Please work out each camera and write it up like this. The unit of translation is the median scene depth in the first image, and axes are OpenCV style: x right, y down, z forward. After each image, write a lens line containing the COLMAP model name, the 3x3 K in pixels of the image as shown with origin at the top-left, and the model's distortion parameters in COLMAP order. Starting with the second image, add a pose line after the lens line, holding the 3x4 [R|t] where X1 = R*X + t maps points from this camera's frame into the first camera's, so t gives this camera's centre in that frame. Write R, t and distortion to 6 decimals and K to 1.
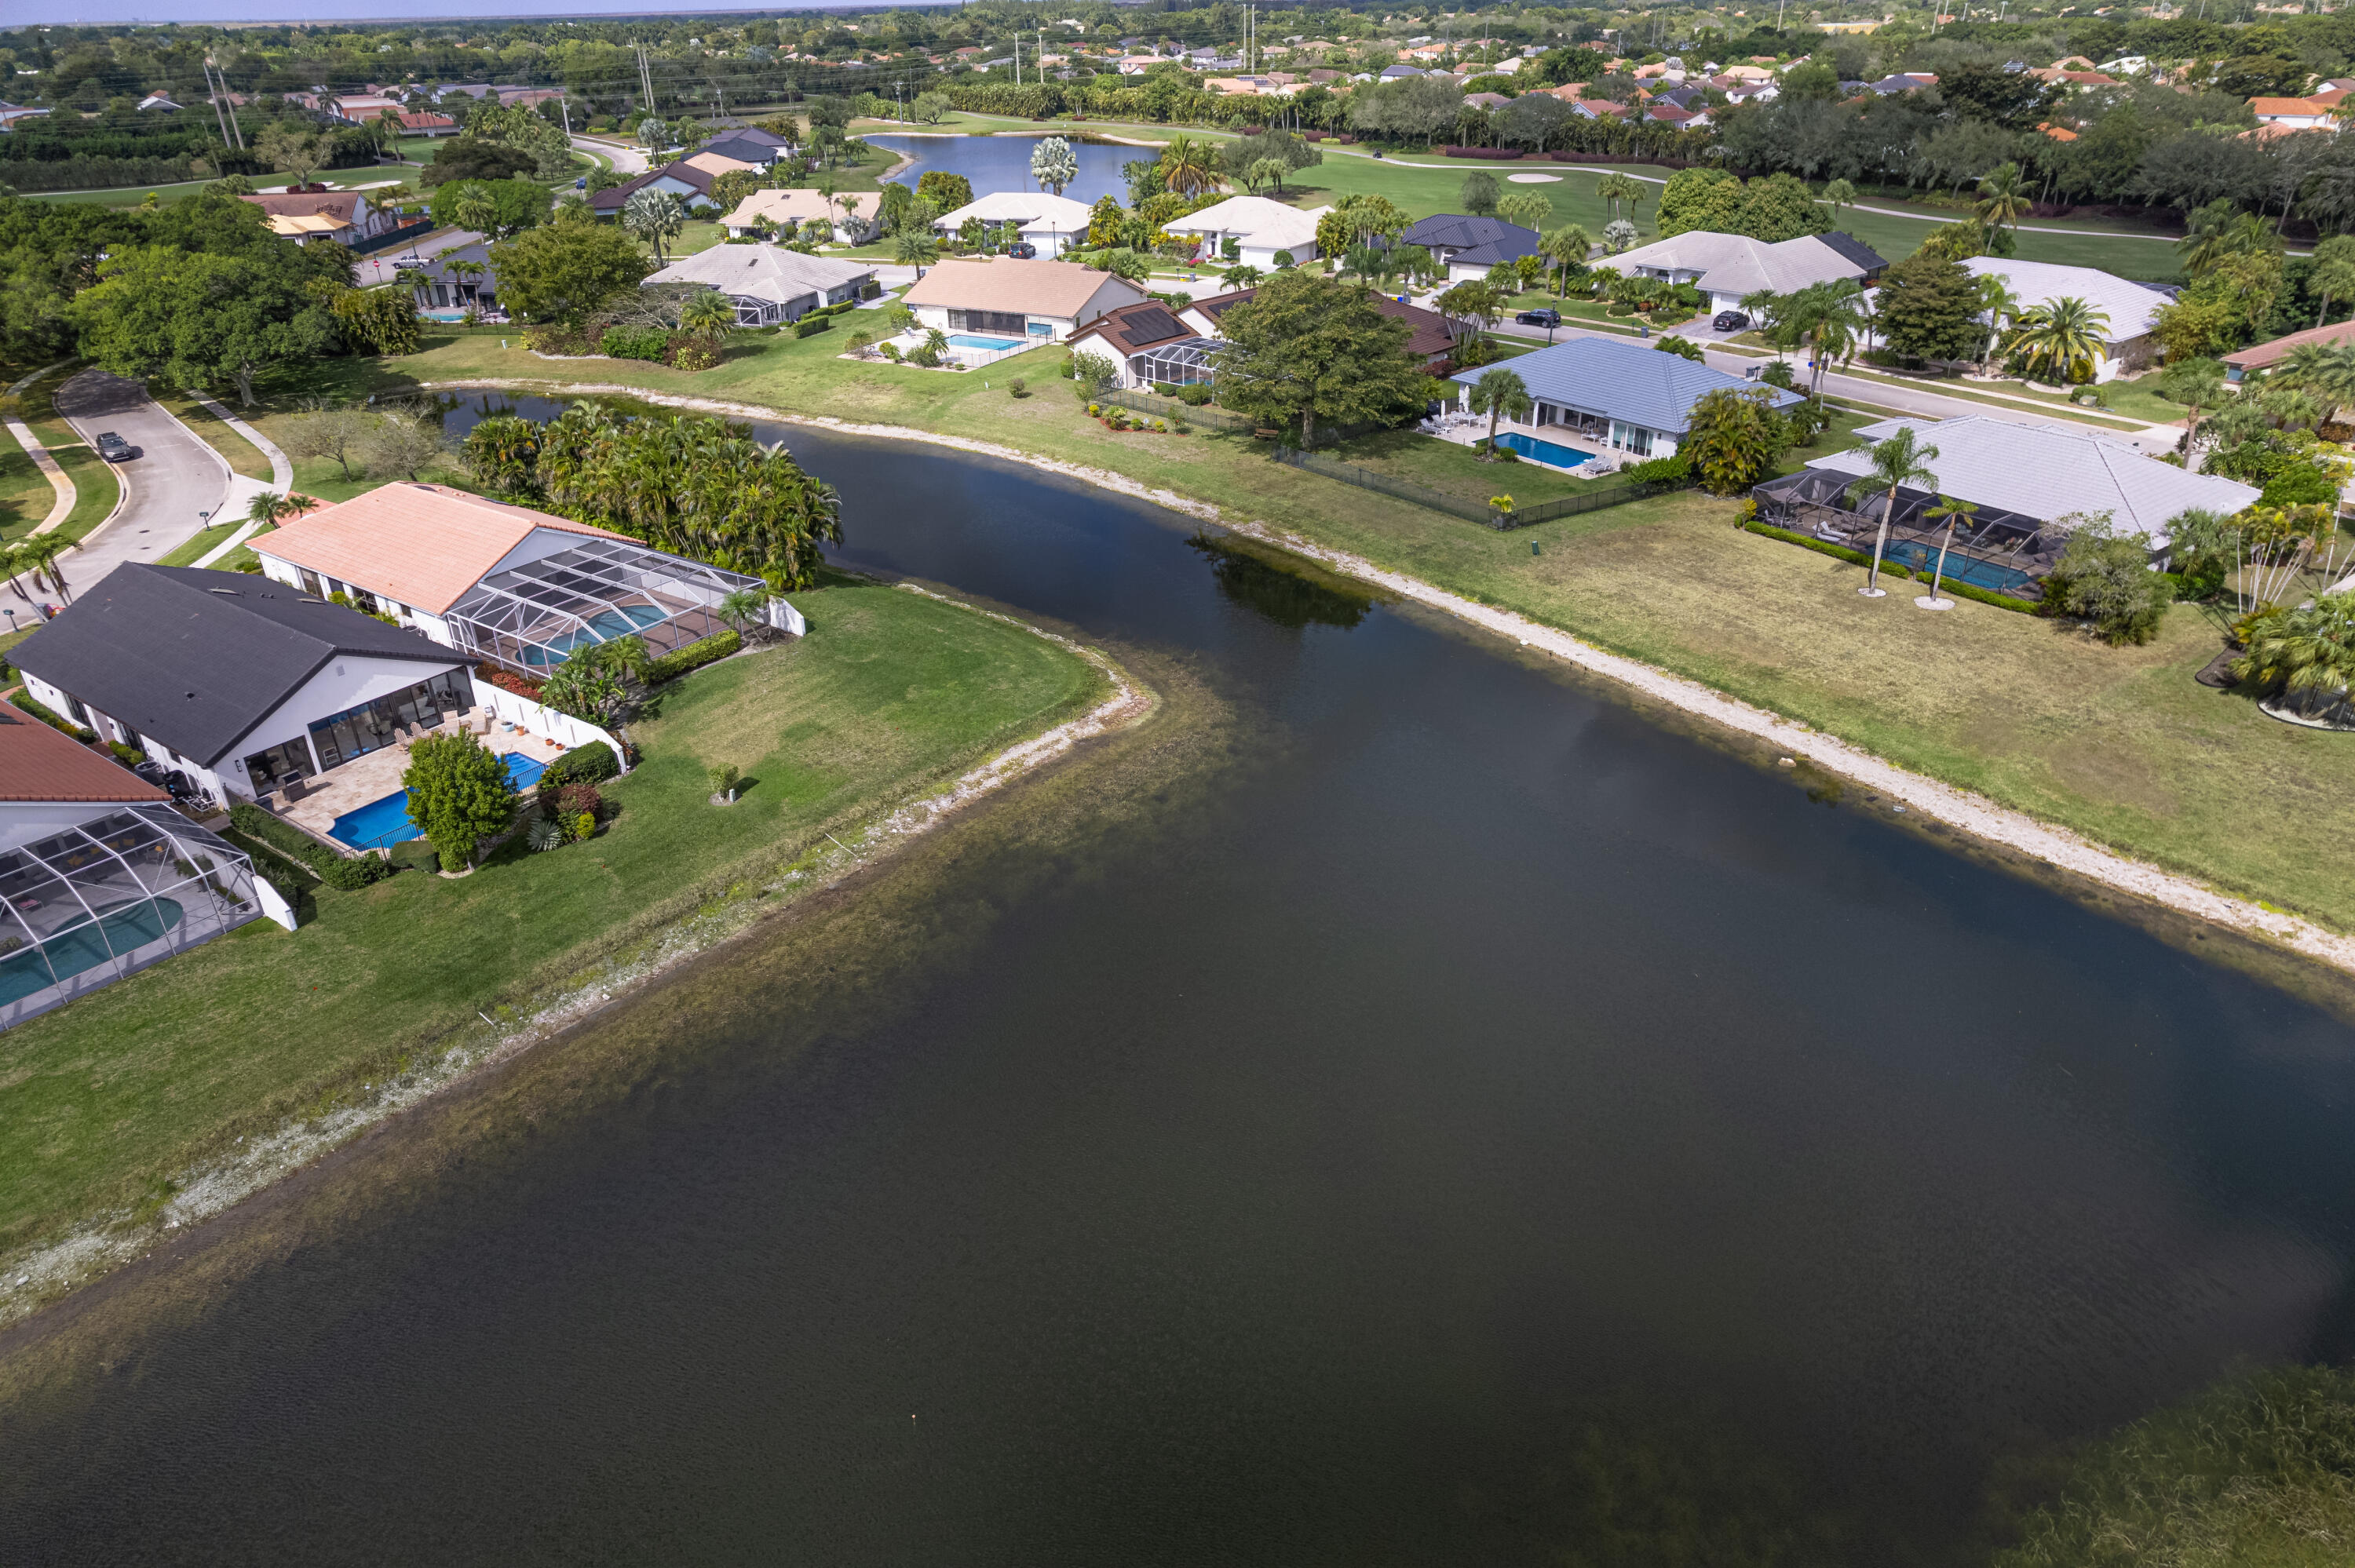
lens RADIAL K [[1508.2, 0, 1161.5], [0, 1508.2, 786.5], [0, 0, 1]] dist [-0.075725, 0.059002]
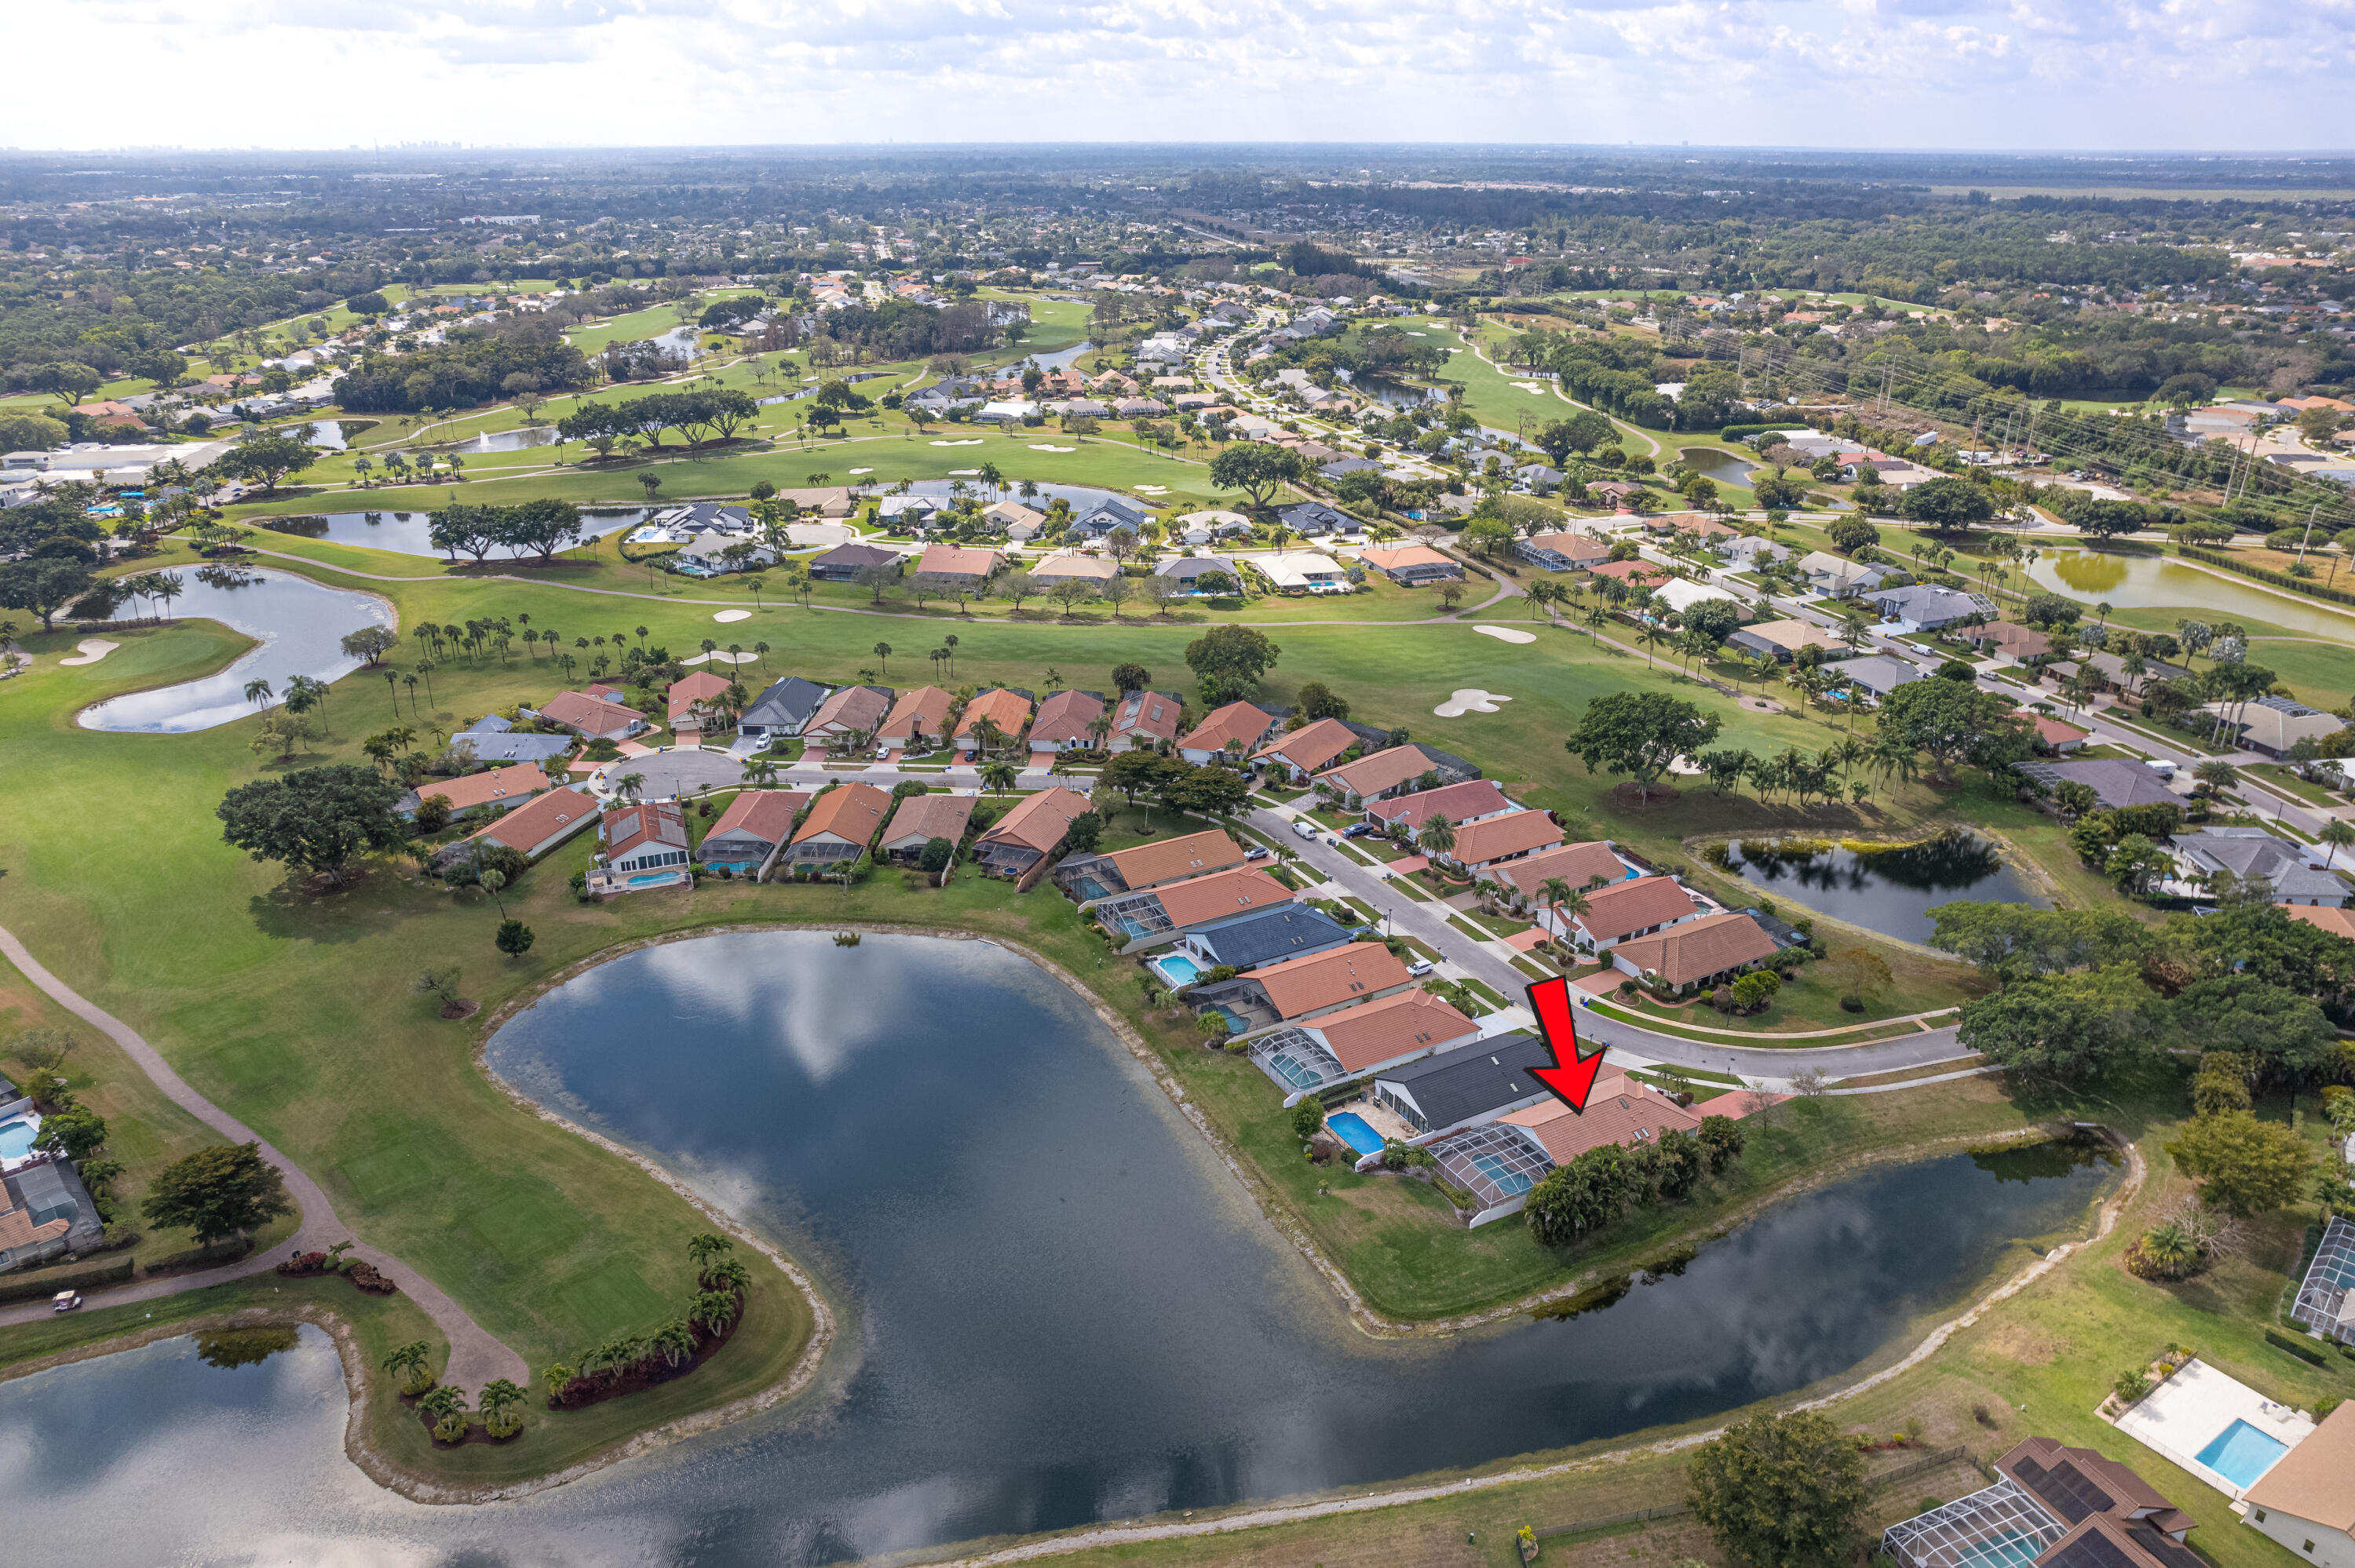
lens RADIAL K [[1558.9, 0, 1177.5], [0, 1558.9, 784.0], [0, 0, 1]] dist [-0.046672, -0.002061]
pose [[-0.420136, 0.367618, -0.829664, 1.144120], [-0.425630, 0.727636, 0.537946, -1.173723], [0.801452, 0.579140, -0.149236, 0.475255]]
